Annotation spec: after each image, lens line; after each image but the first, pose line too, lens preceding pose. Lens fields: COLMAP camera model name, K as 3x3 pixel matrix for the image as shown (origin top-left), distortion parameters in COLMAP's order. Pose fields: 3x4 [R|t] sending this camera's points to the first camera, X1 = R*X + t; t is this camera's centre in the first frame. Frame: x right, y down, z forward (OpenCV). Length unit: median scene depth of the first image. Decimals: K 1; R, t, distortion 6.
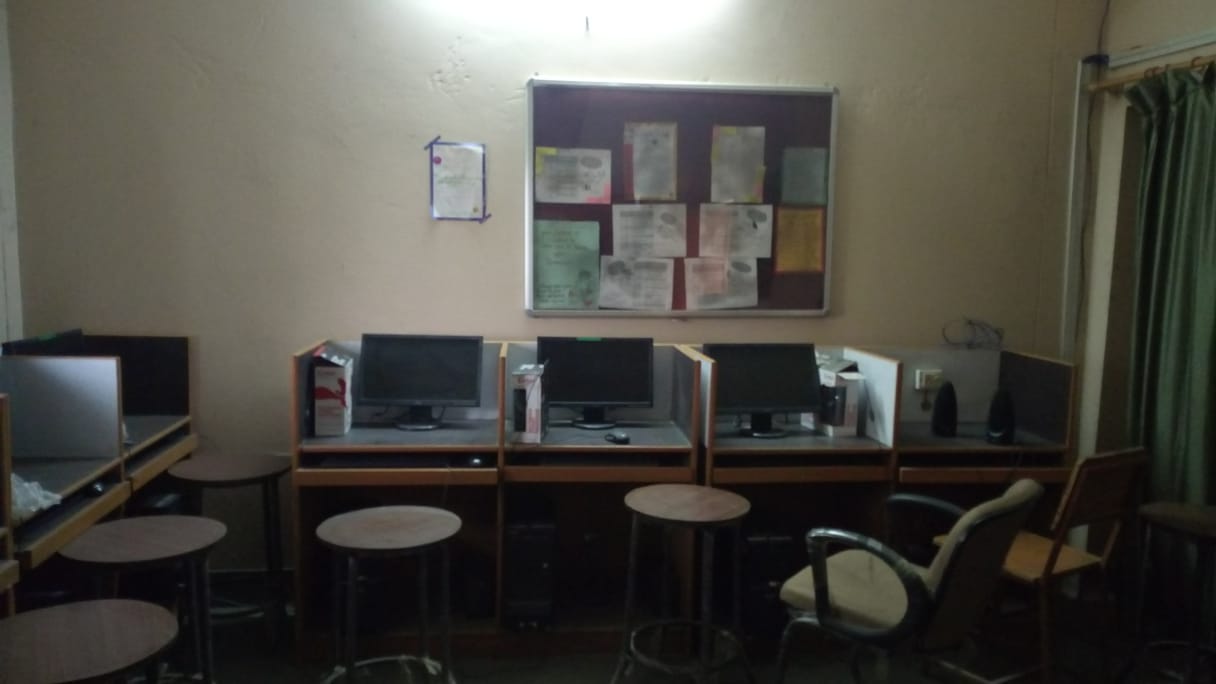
lens RADIAL K [[918.3, 0, 616.8], [0, 918.3, 342.3], [0, 0, 1]] dist [0.097871, -0.176321]
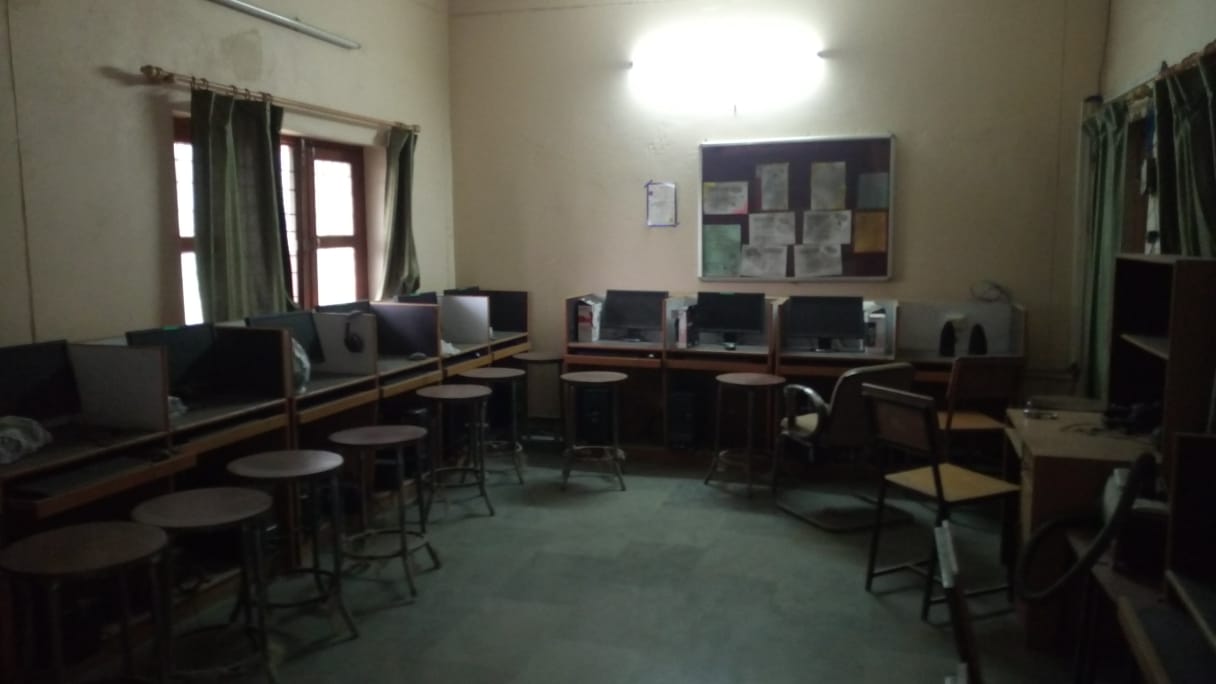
lens RADIAL K [[918.3, 0, 616.8], [0, 918.3, 342.3], [0, 0, 1]] dist [0.097871, -0.176321]
pose [[0.906606, 0.025948, -0.421179, 0.495172], [-0.021574, 0.999652, 0.015148, 0.064366], [0.421426, -0.004647, 0.906851, -0.631754]]
